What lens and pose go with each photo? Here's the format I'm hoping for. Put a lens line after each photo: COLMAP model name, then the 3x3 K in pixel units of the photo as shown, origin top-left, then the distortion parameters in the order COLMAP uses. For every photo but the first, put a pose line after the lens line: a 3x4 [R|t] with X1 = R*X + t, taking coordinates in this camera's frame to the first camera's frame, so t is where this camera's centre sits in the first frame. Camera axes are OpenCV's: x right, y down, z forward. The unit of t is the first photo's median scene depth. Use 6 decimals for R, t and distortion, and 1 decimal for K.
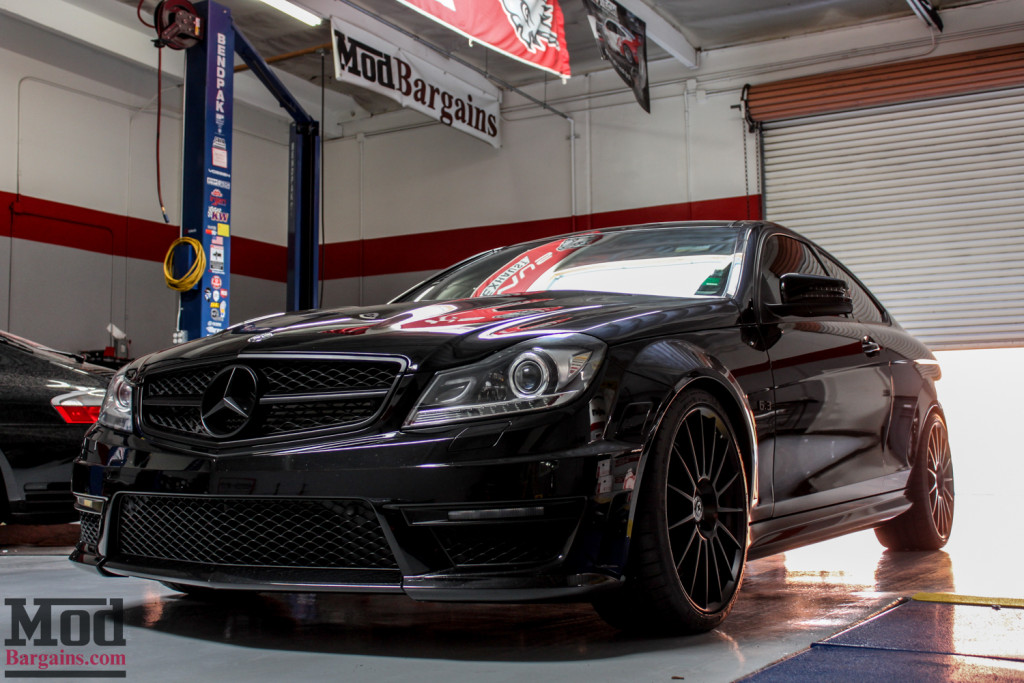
lens RADIAL K [[1250.5, 0, 512.0], [0, 1250.5, 341.5], [0, 0, 1]] dist [-0.064819, -0.013498]
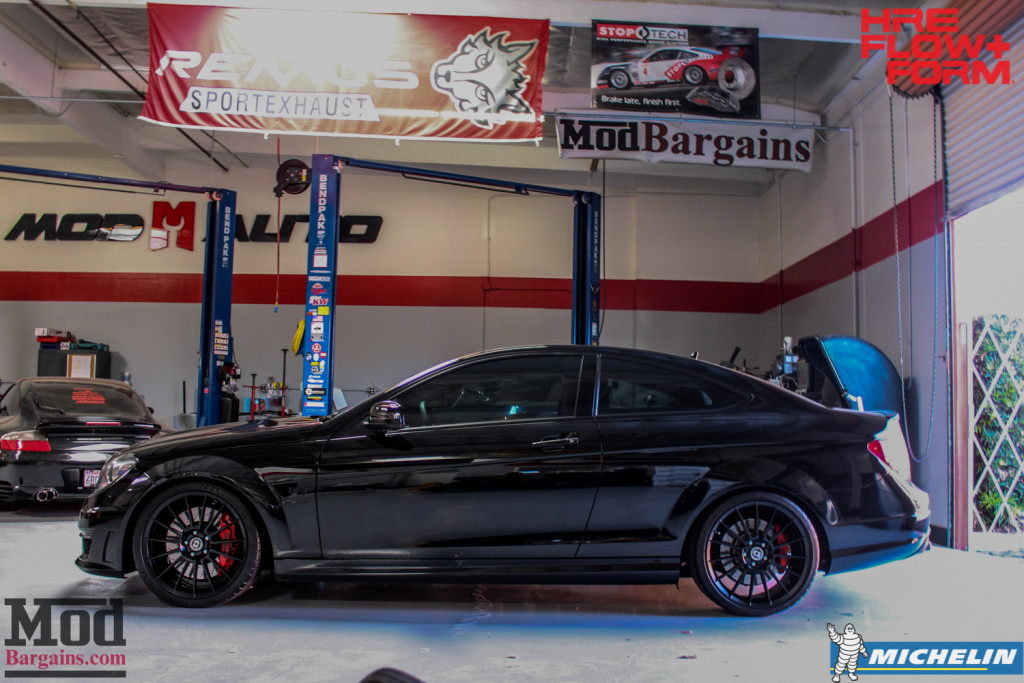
lens RADIAL K [[1008.9, 0, 512.0], [0, 1008.9, 341.5], [0, 0, 1]] dist [-0.131974, 0.171746]
pose [[0.493341, -0.051121, -0.868333, 0.824919], [0.047564, 0.998363, -0.031753, -0.006419], [0.868535, -0.025637, 0.494965, 0.575085]]
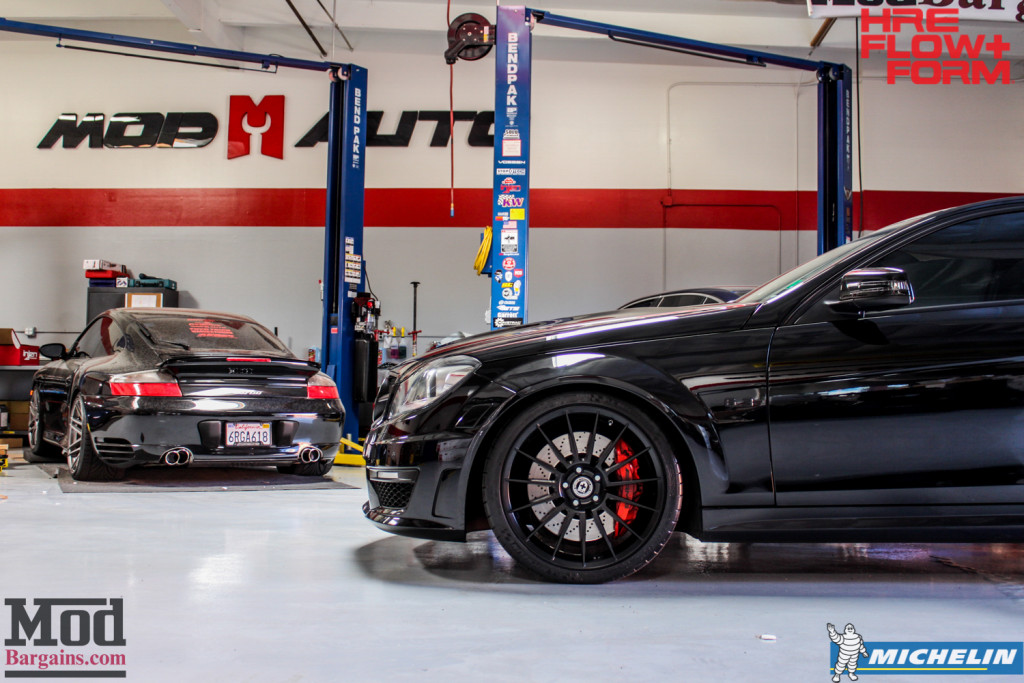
lens RADIAL K [[1208.9, 0, 512.0], [0, 1208.9, 341.5], [0, 0, 1]] dist [-0.075236, 0.062650]
pose [[0.466611, -0.034690, -0.883782, 0.639720], [0.053880, 0.998490, -0.010745, 0.029017], [0.882820, -0.042605, 0.467776, 0.471835]]
